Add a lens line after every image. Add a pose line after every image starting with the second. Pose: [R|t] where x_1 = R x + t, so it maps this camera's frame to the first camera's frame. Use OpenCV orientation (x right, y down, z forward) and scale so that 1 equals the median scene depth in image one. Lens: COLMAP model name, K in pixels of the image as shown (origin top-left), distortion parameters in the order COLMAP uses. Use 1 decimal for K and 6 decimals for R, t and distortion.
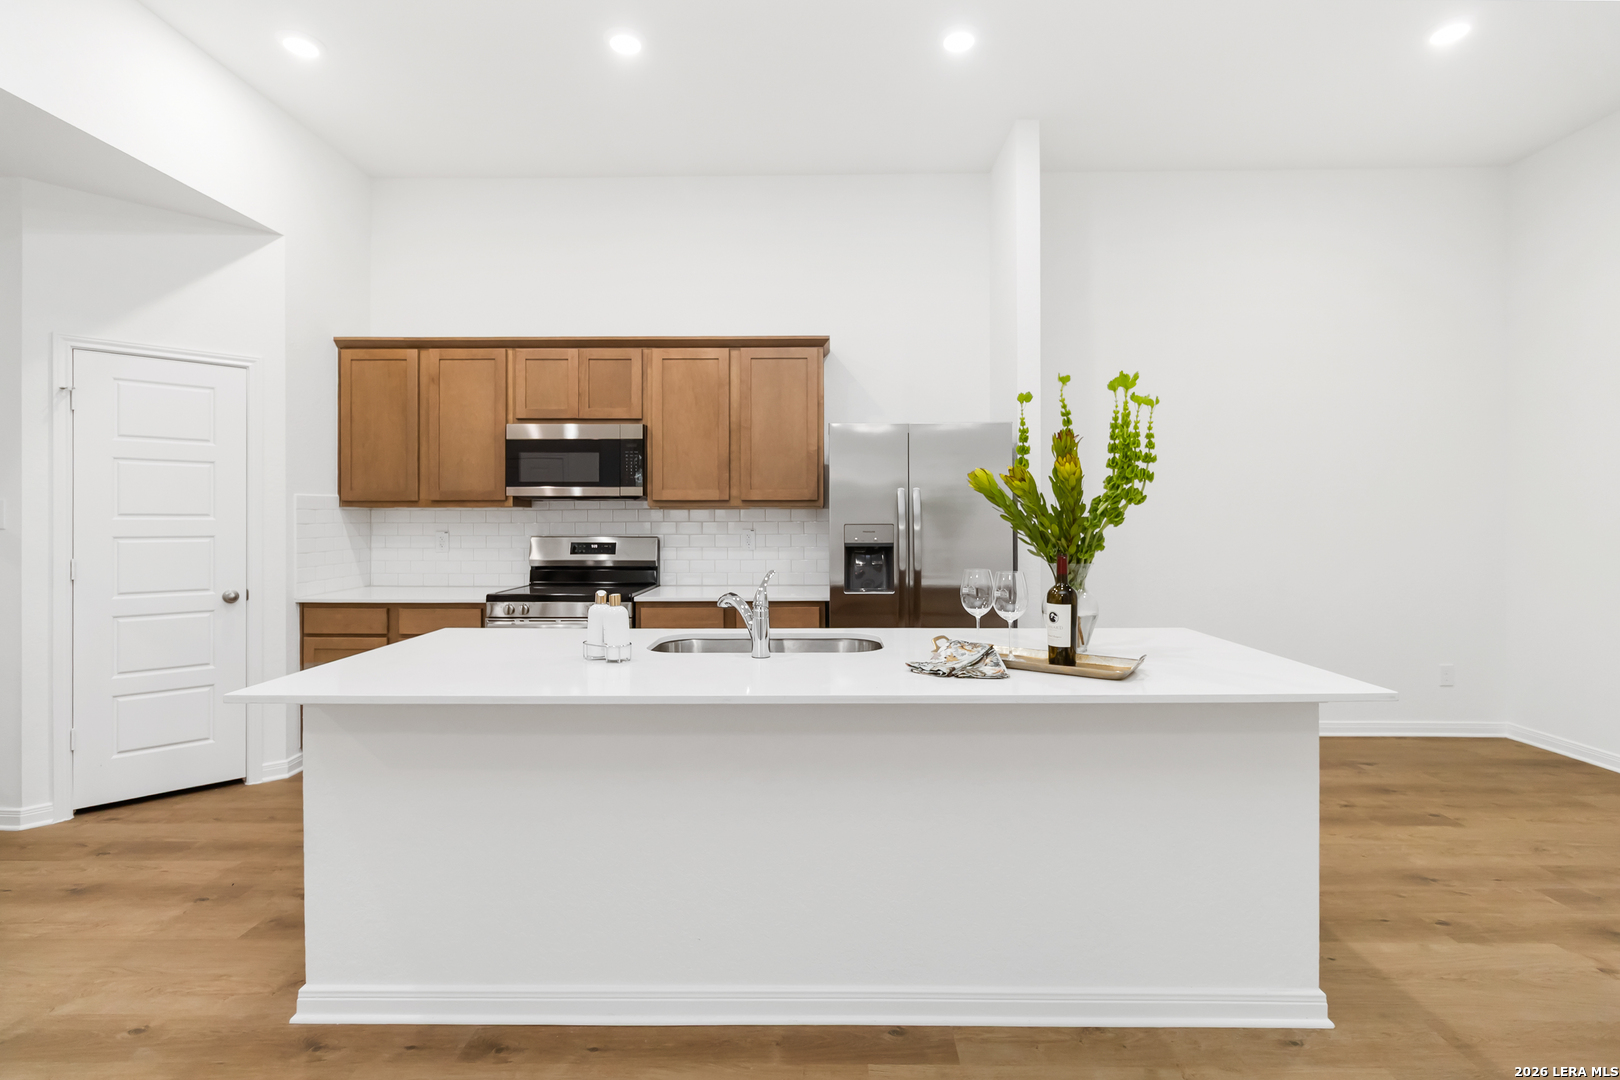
lens RADIAL K [[770.5, 0, 803.1], [0, 770.5, 532.3], [0, 0, 1]] dist [0.002706, 0.001075]
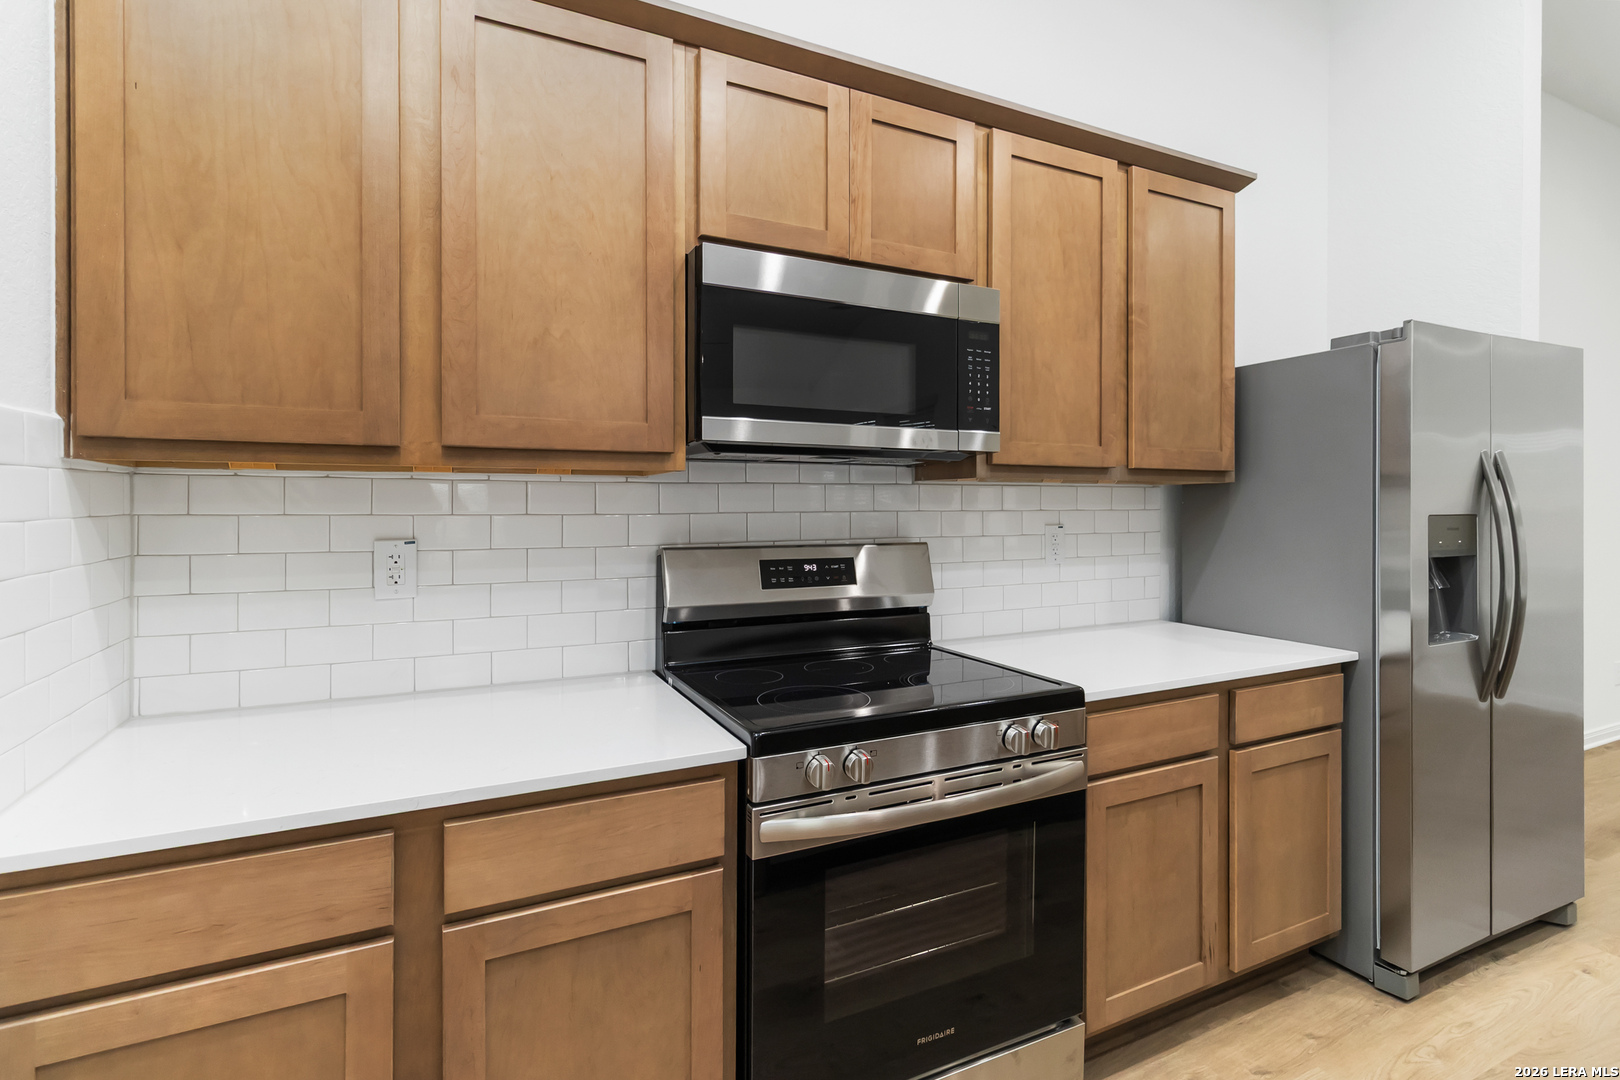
lens RADIAL K [[770.5, 0, 809.5], [0, 770.5, 522.7], [0, 0, 1]] dist [0.002706, 0.001075]
pose [[0.885726, -0.009577, 0.464109, -0.496602], [0.007564, 0.999952, 0.006200, -0.010500], [-0.464146, -0.001981, 0.885756, 0.639871]]
